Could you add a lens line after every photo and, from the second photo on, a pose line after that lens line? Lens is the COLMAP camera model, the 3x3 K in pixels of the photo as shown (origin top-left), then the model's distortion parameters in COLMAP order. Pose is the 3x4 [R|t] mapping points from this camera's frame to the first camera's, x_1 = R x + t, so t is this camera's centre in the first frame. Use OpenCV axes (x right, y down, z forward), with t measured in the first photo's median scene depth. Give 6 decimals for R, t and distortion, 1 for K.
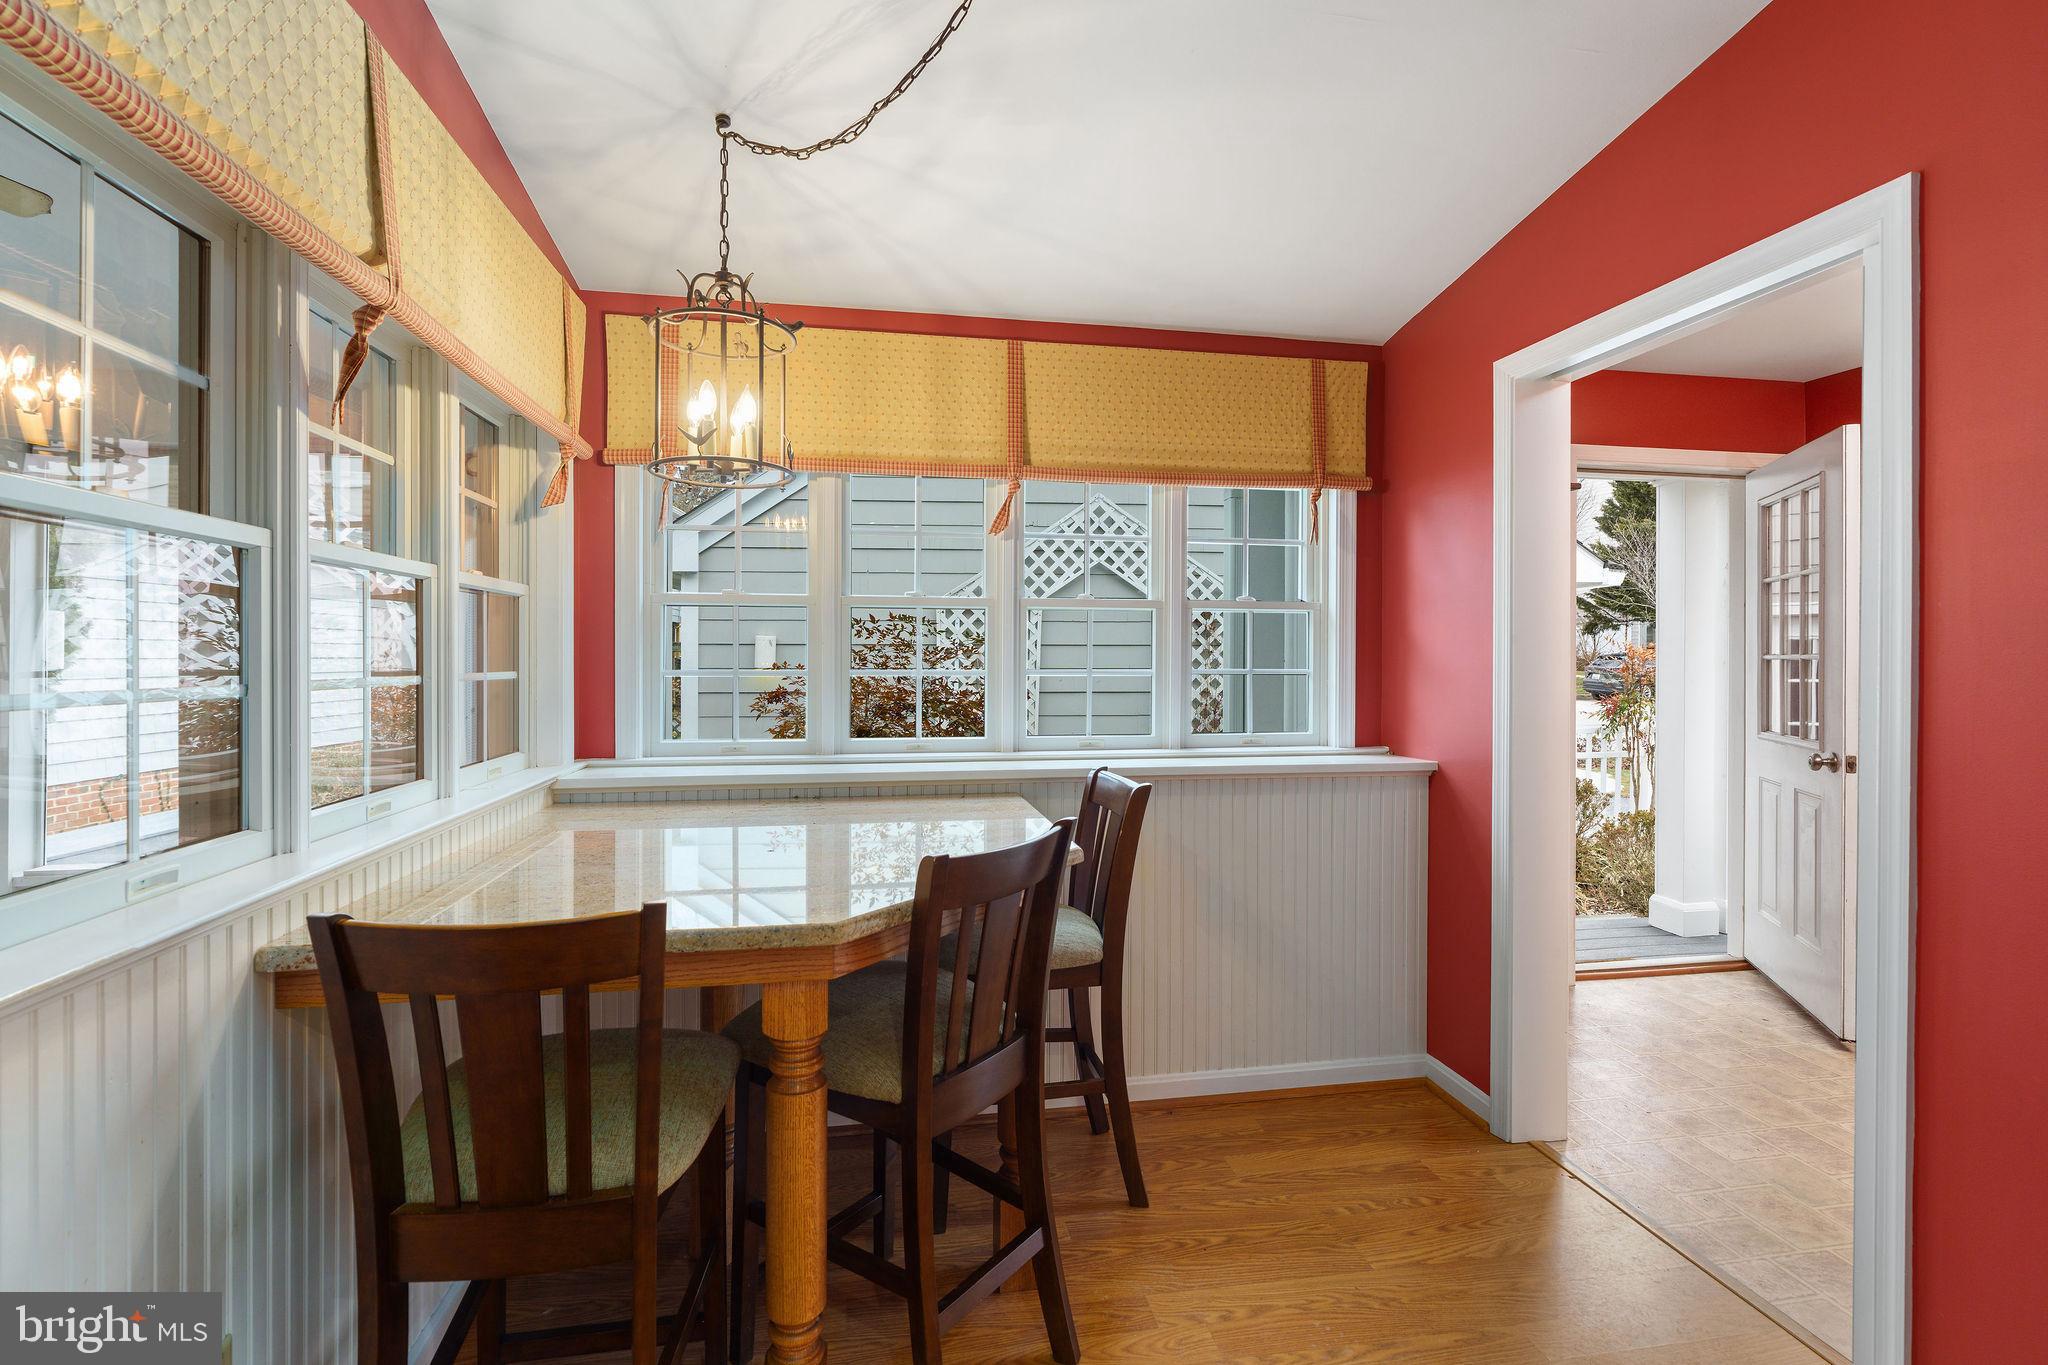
lens RADIAL K [[936.2, 0, 1024.9], [0, 936.2, 673.0], [0, 0, 1]] dist [-0.003969, 0.001374]
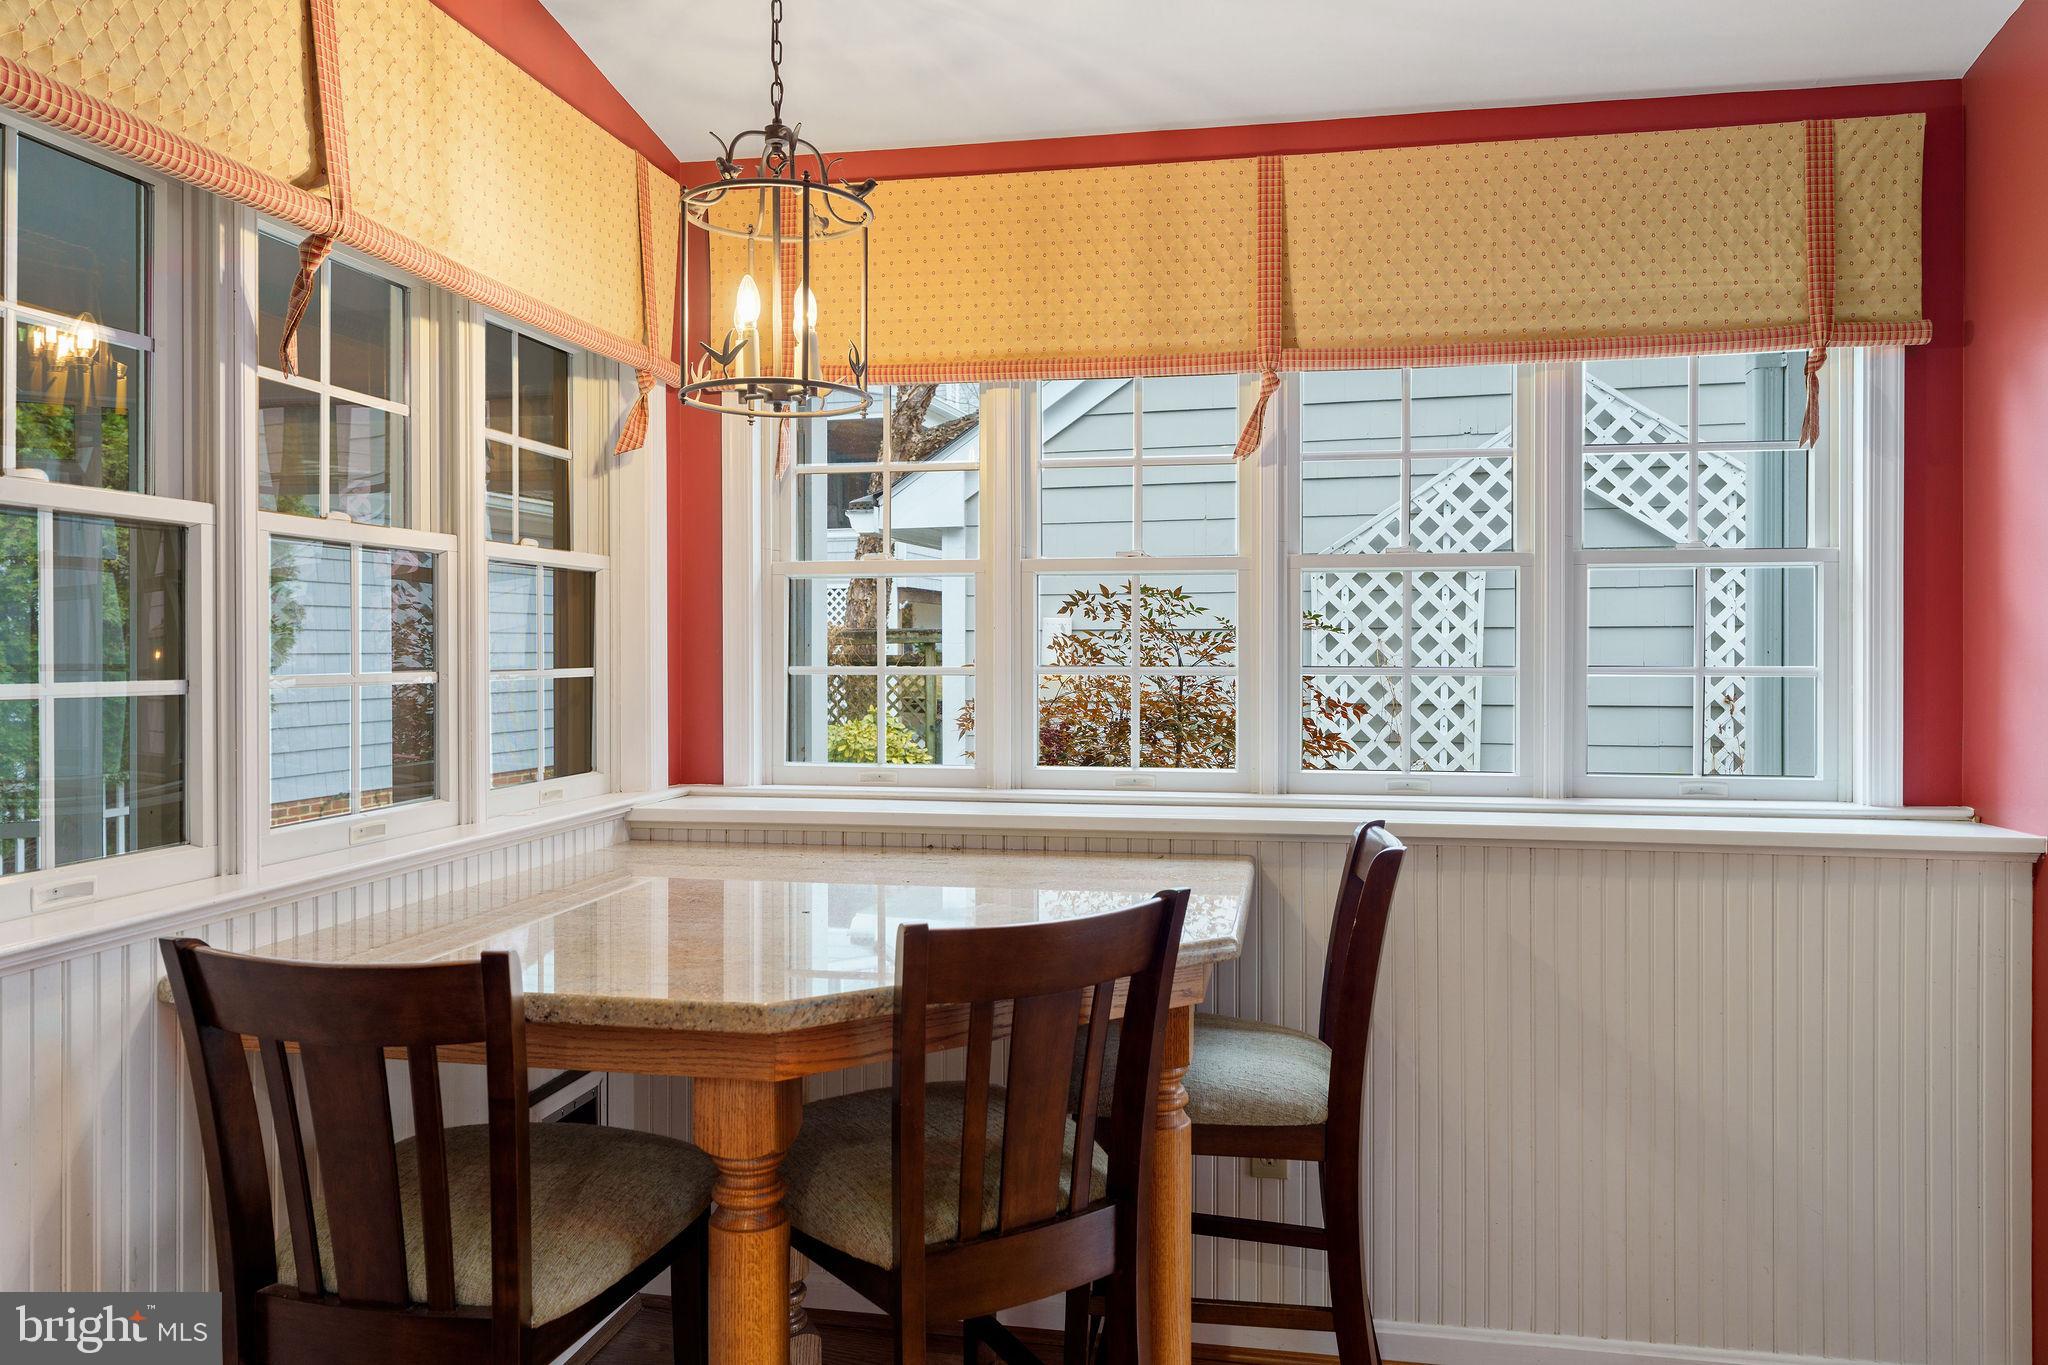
lens RADIAL K [[1464.1, 0, 1022.9], [0, 1464.1, 675.0], [0, 0, 1]] dist [0.007163, -0.007599]
pose [[0.932275, 0.003010, -0.361738, 0.222425], [-0.002755, 0.999995, 0.001221, 0.001881], [0.361740, -0.000141, 0.932279, -0.005310]]
